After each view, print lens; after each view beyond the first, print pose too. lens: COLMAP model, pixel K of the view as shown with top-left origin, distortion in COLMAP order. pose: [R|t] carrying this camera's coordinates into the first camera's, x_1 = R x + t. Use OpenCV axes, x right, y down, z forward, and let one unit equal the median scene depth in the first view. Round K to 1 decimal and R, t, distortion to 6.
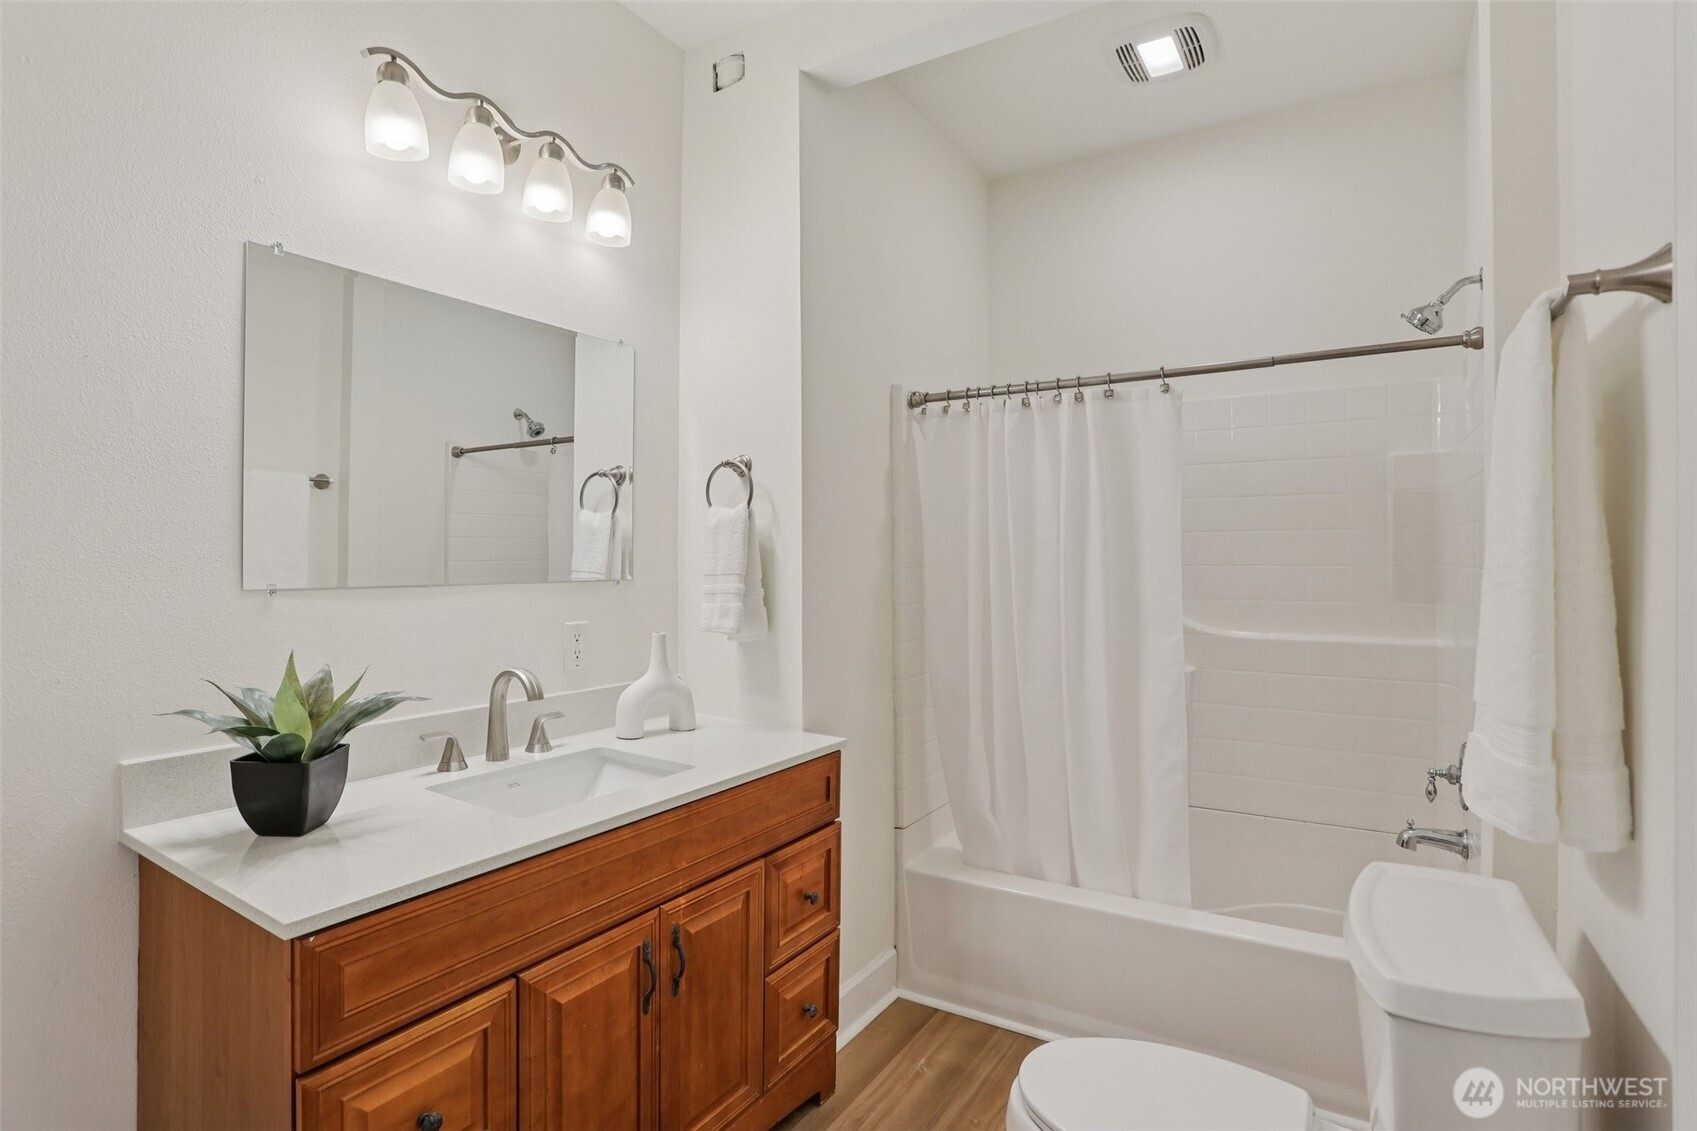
lens RADIAL K [[838.5, 0, 851.1], [0, 838.5, 557.6], [0, 0, 1]] dist [-0.060186, 0.018687]
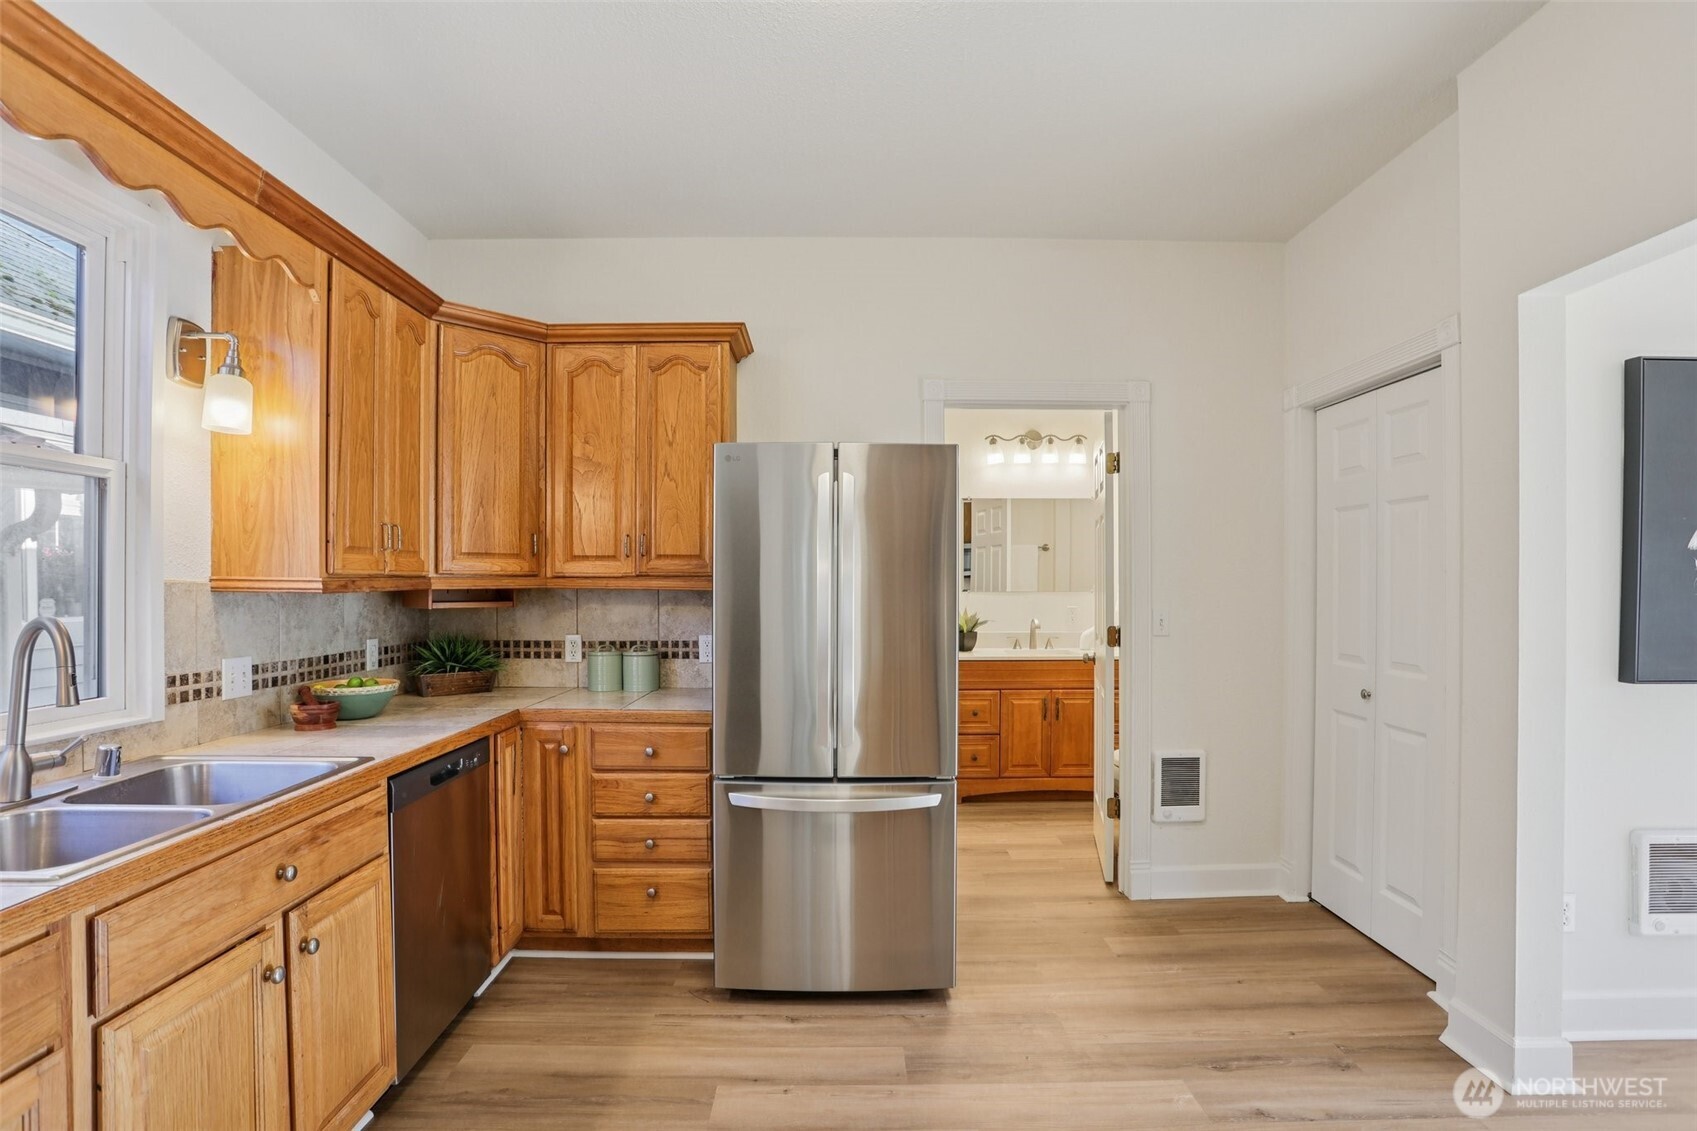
lens RADIAL K [[838.5, 0, 842.2], [0, 838.5, 582.6], [0, 0, 1]] dist [-0.060186, 0.018687]
pose [[0.529806, -0.003888, -0.848110, 2.099651], [0.006244, 0.999980, -0.000683, -0.001936], [0.848096, -0.004934, 0.529820, -1.423038]]
